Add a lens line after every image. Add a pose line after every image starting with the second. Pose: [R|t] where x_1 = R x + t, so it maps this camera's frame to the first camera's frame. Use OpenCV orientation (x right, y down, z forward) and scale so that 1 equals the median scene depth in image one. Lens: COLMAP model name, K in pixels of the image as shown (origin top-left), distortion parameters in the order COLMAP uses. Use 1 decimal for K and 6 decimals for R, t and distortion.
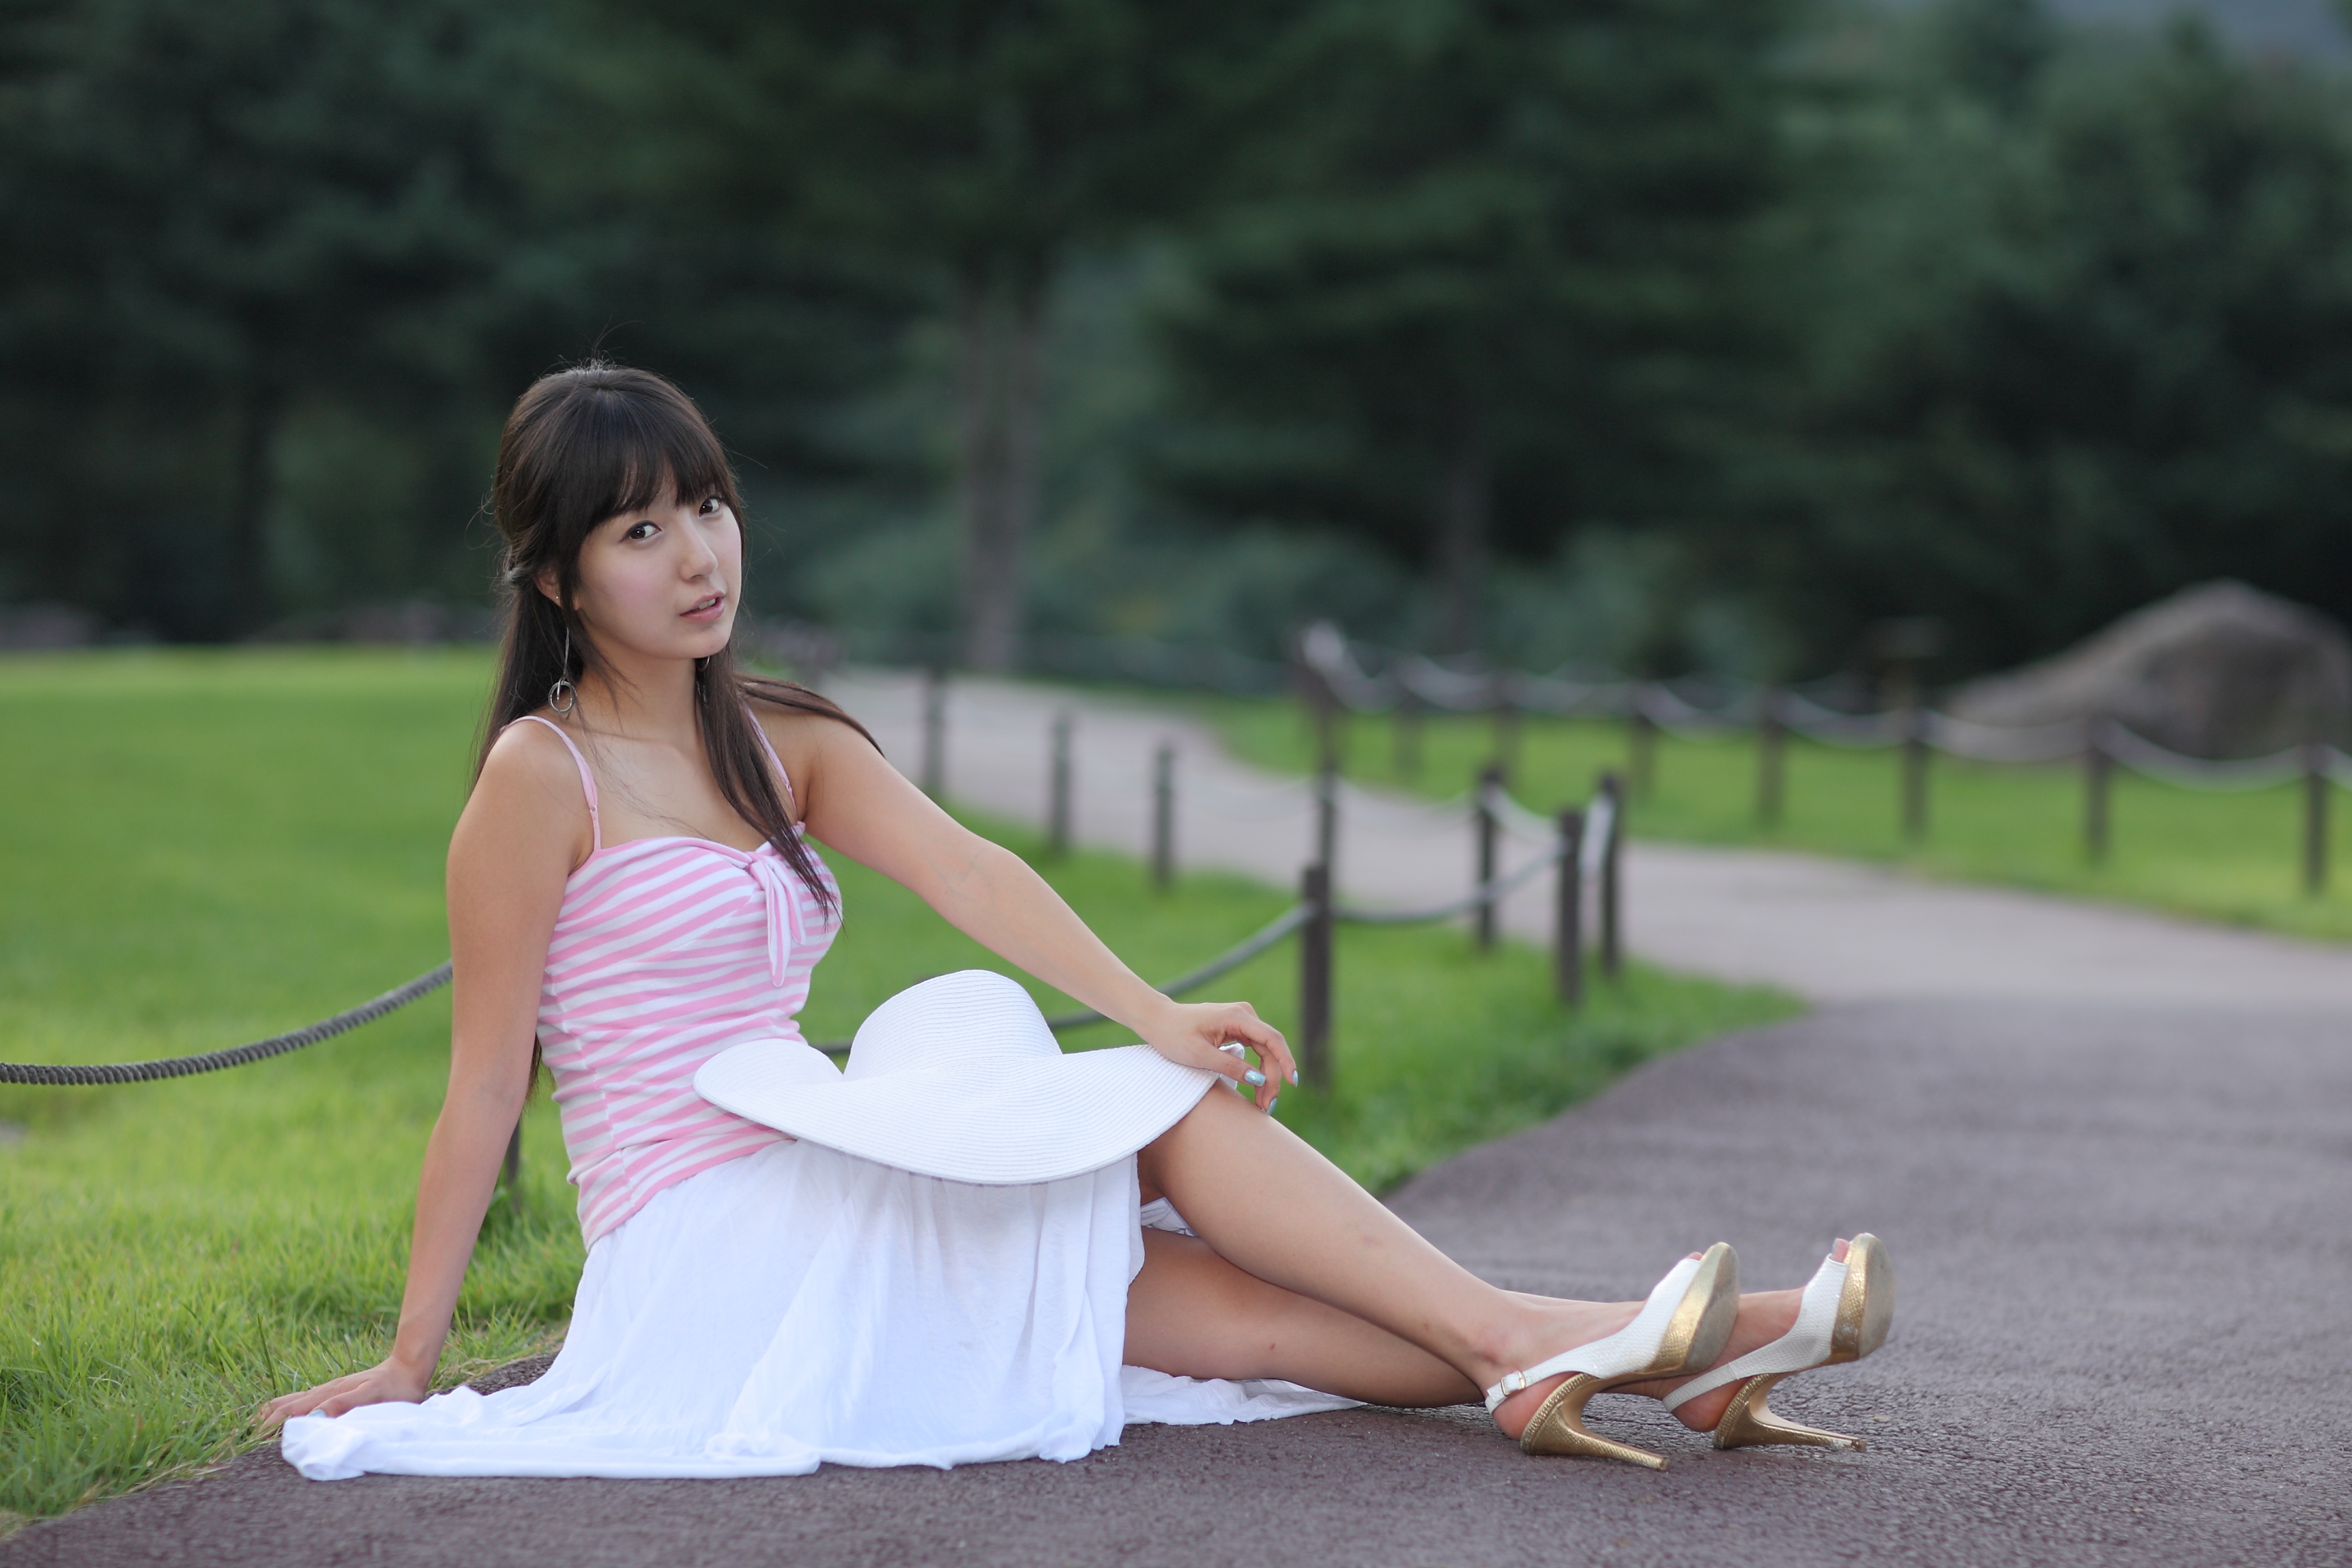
lens RADIAL K [[5912.9, 0, 1176.0], [0, 5912.9, 784.0], [0, 0, 1]] dist [-0.137089, 0.010021]
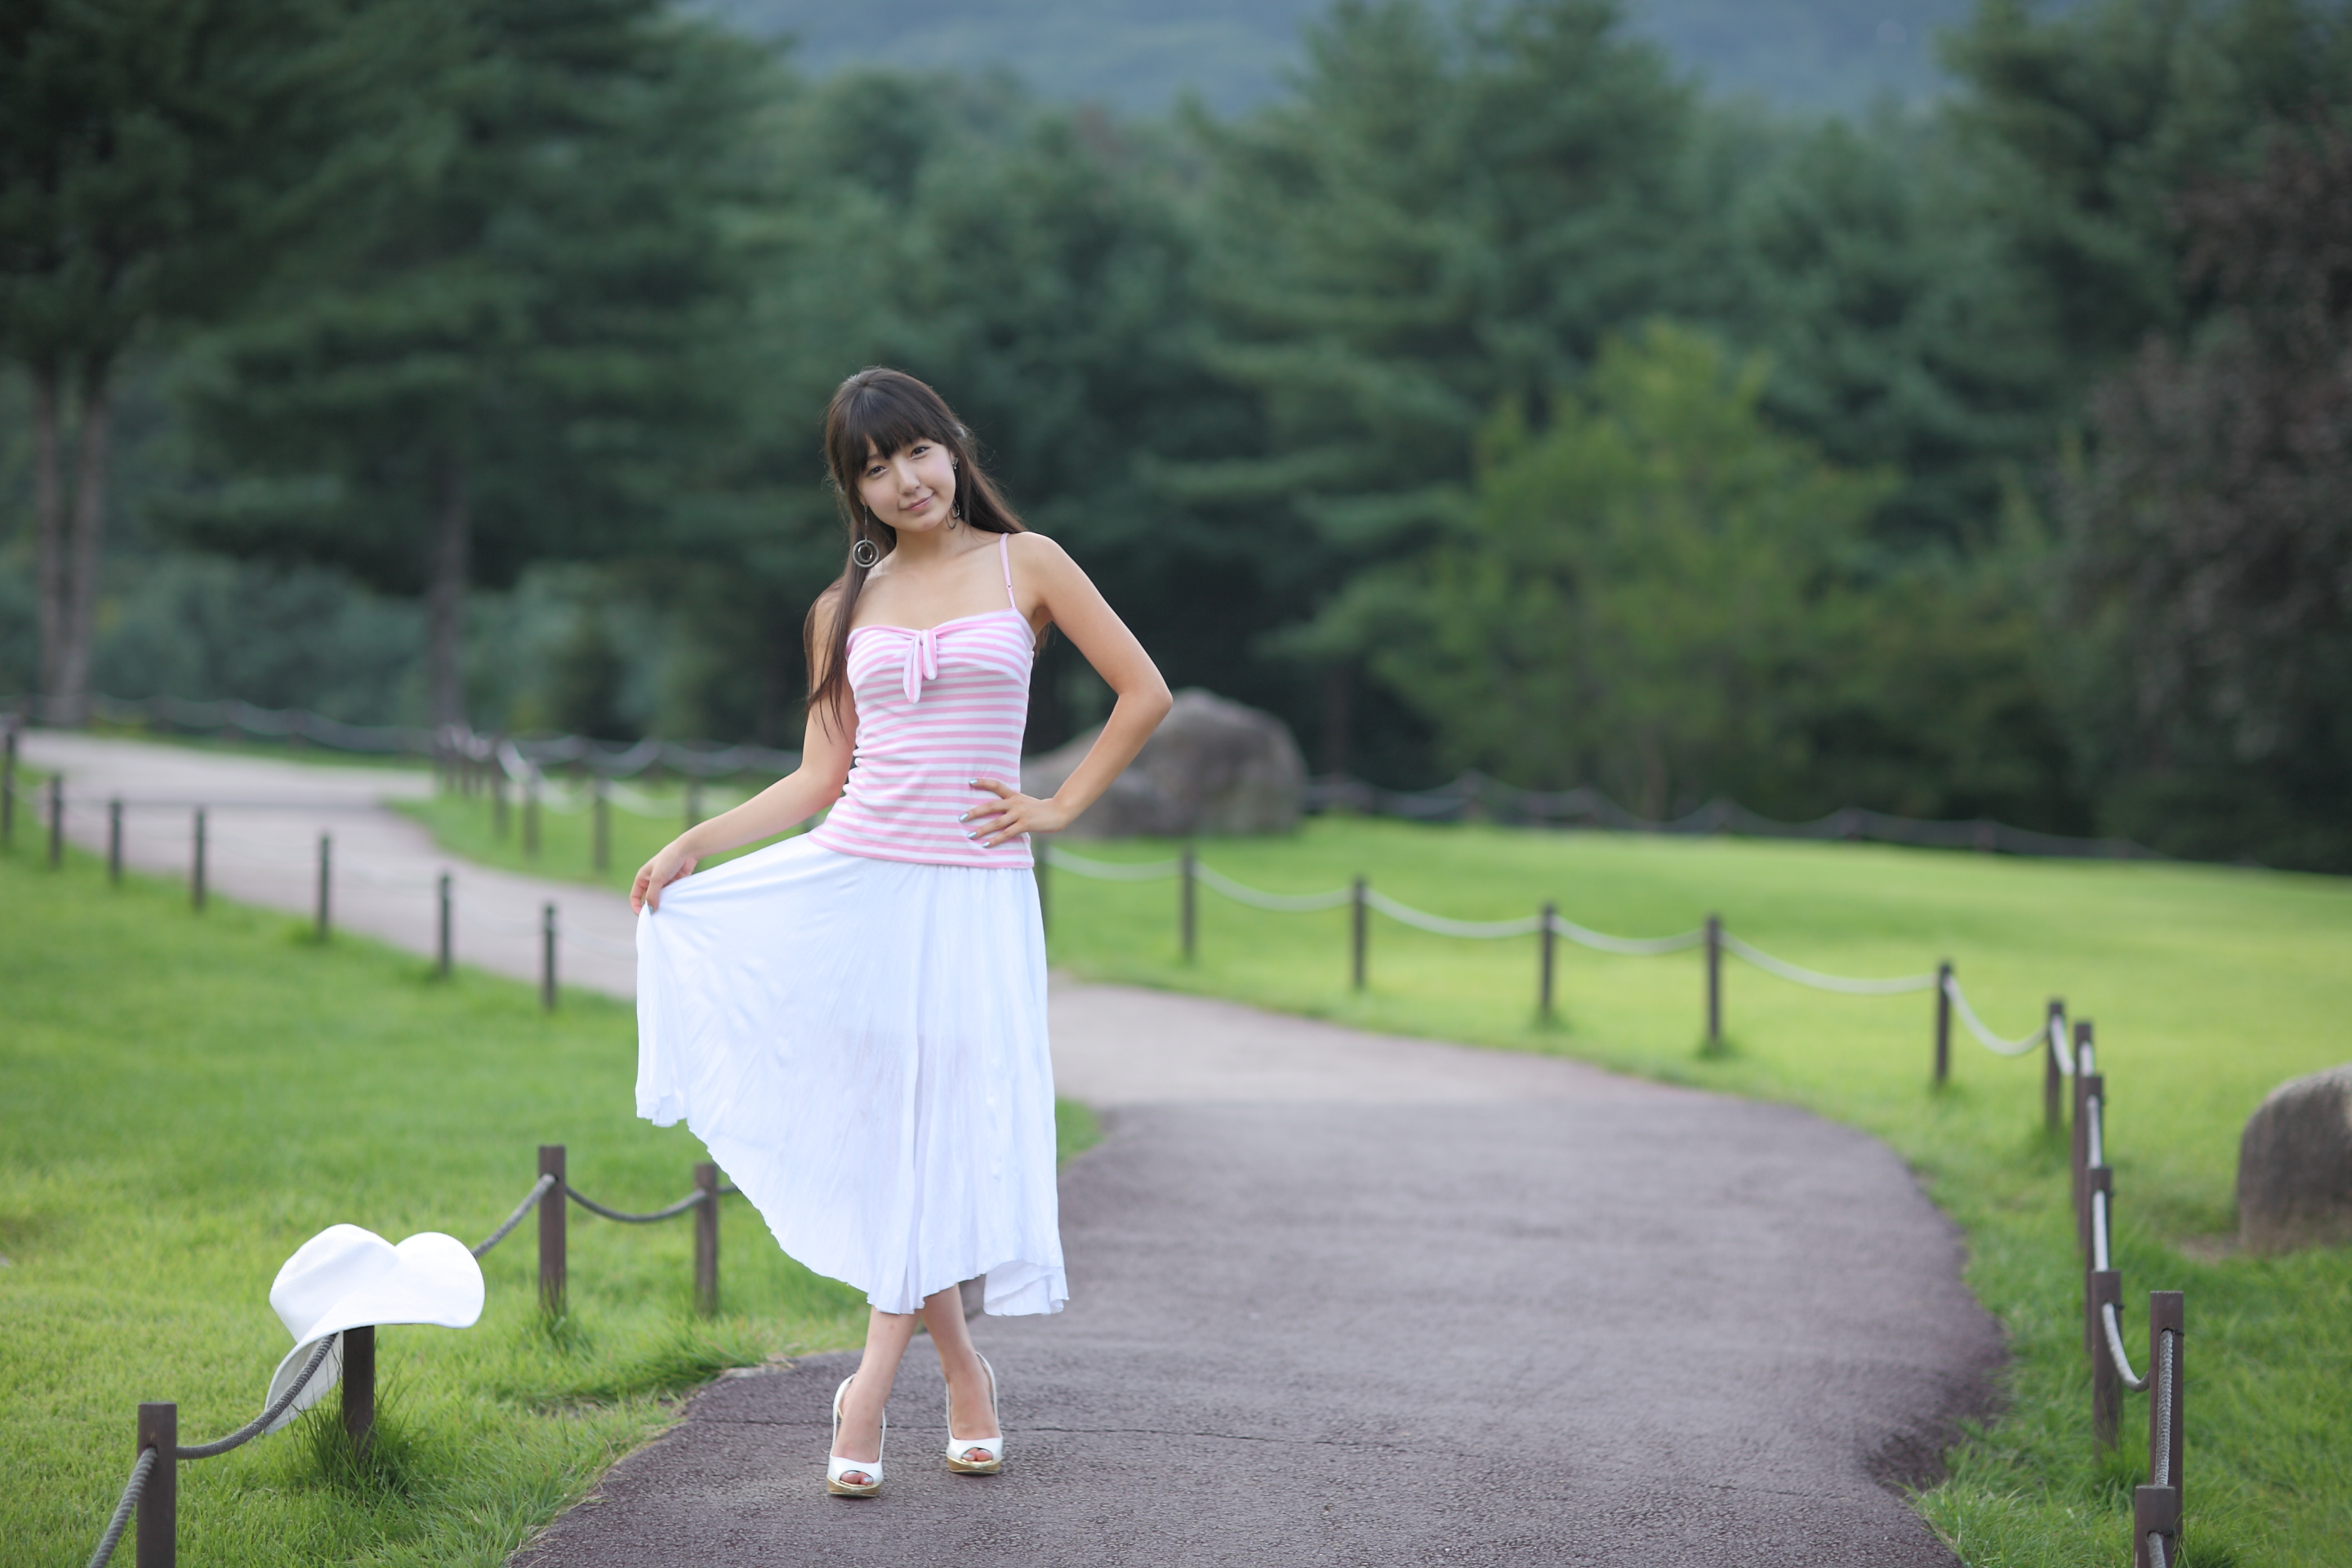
lens RADIAL K [[5730.9, 0, 1175.3], [0, 5730.9, 837.7], [0, 0, 1]] dist [-0.146049, -0.120049]
pose [[0.976112, -0.016195, 0.216665, -0.057907], [0.010040, 0.999515, 0.029482, -0.023302], [-0.217038, -0.026602, 0.975801, -0.130499]]
